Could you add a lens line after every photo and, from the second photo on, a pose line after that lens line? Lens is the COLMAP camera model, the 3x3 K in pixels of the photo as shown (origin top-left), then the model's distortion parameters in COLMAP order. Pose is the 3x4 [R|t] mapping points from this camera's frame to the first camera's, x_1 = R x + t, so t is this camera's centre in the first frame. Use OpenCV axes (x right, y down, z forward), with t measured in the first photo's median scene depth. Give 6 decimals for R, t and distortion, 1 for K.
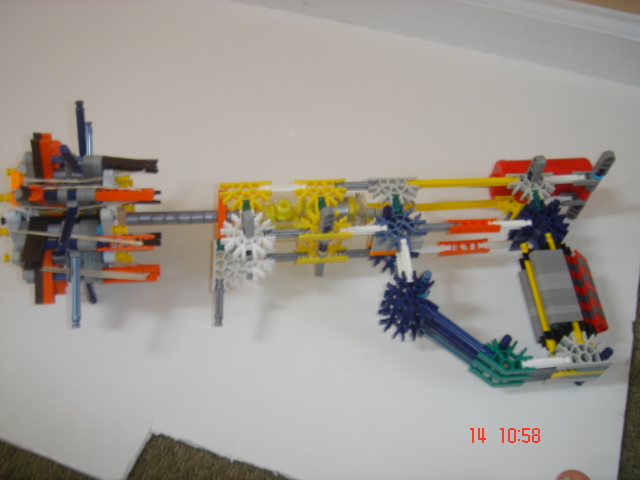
lens RADIAL K [[753.8, 0, 320.0], [0, 753.8, 240.0], [0, 0, 1]] dist [-0.190417, 0.194559]
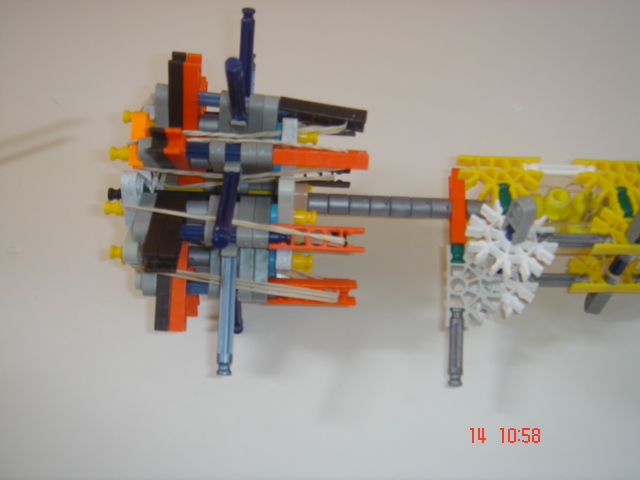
lens RADIAL K [[753.8, 0, 320.0], [0, 753.8, 240.0], [0, 0, 1]] dist [-0.190417, 0.194559]
pose [[0.993791, 0.058698, -0.094523, -0.193268], [-0.062898, 0.997132, -0.042080, 0.029397], [0.091782, 0.047764, 0.994633, 0.385135]]
